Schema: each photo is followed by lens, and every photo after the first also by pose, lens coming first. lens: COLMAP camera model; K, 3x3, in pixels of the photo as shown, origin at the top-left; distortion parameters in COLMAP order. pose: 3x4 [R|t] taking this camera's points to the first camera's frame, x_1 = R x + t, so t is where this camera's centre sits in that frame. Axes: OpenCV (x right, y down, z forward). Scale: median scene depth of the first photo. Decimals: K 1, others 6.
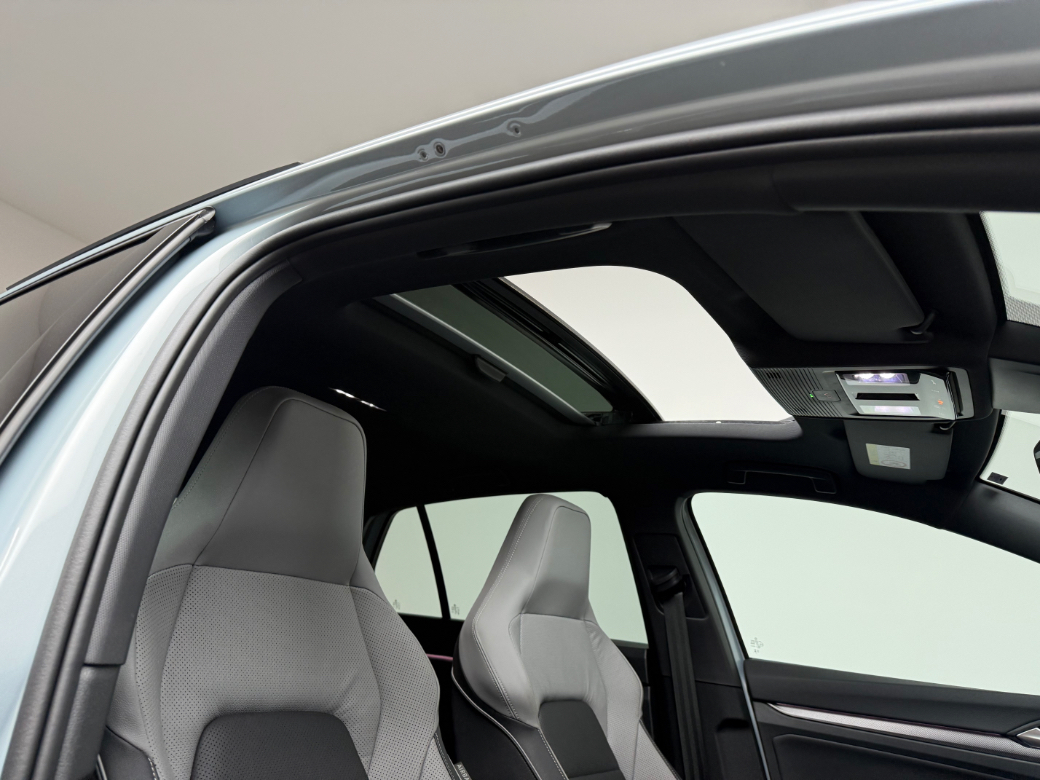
lens RADIAL K [[724.6, 0, 520.0], [0, 724.6, 390.0], [0, 0, 1]] dist [0.067624, -0.130901]
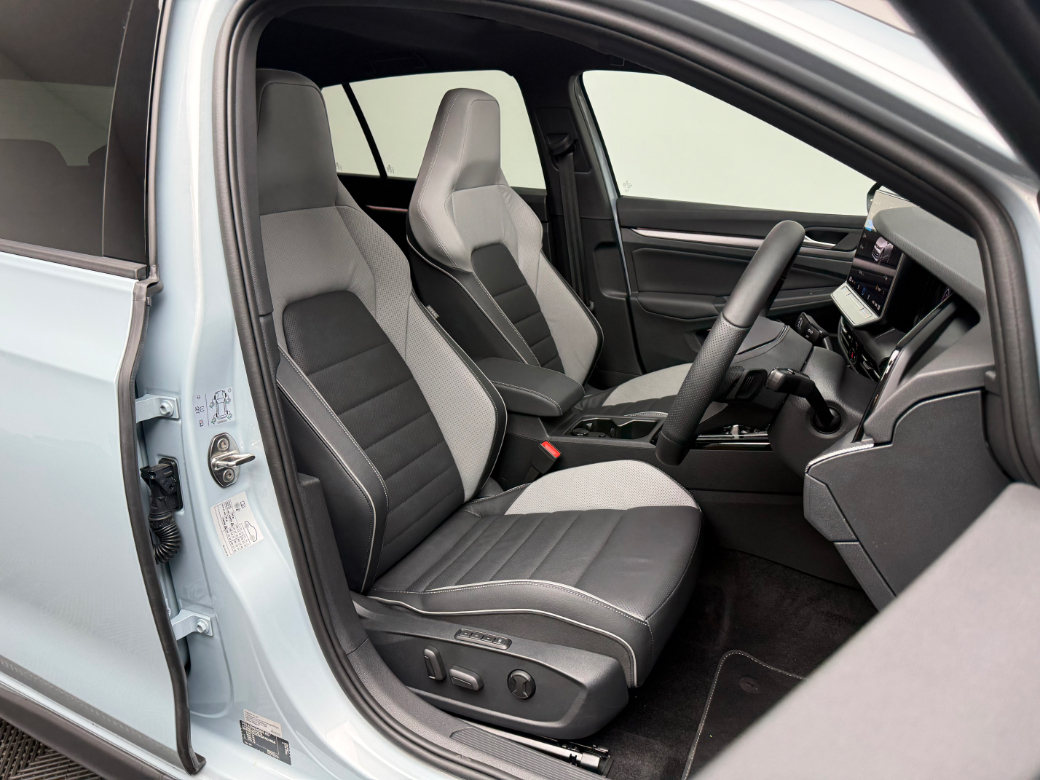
lens RADIAL K [[724.6, 0, 520.0], [0, 724.6, 390.0], [0, 0, 1]] dist [0.067624, -0.130901]
pose [[0.990184, -0.109779, 0.086513, -0.026018], [0.030615, 0.774275, 0.632108, -0.221082], [-0.136377, -0.623255, 0.770036, -0.238733]]
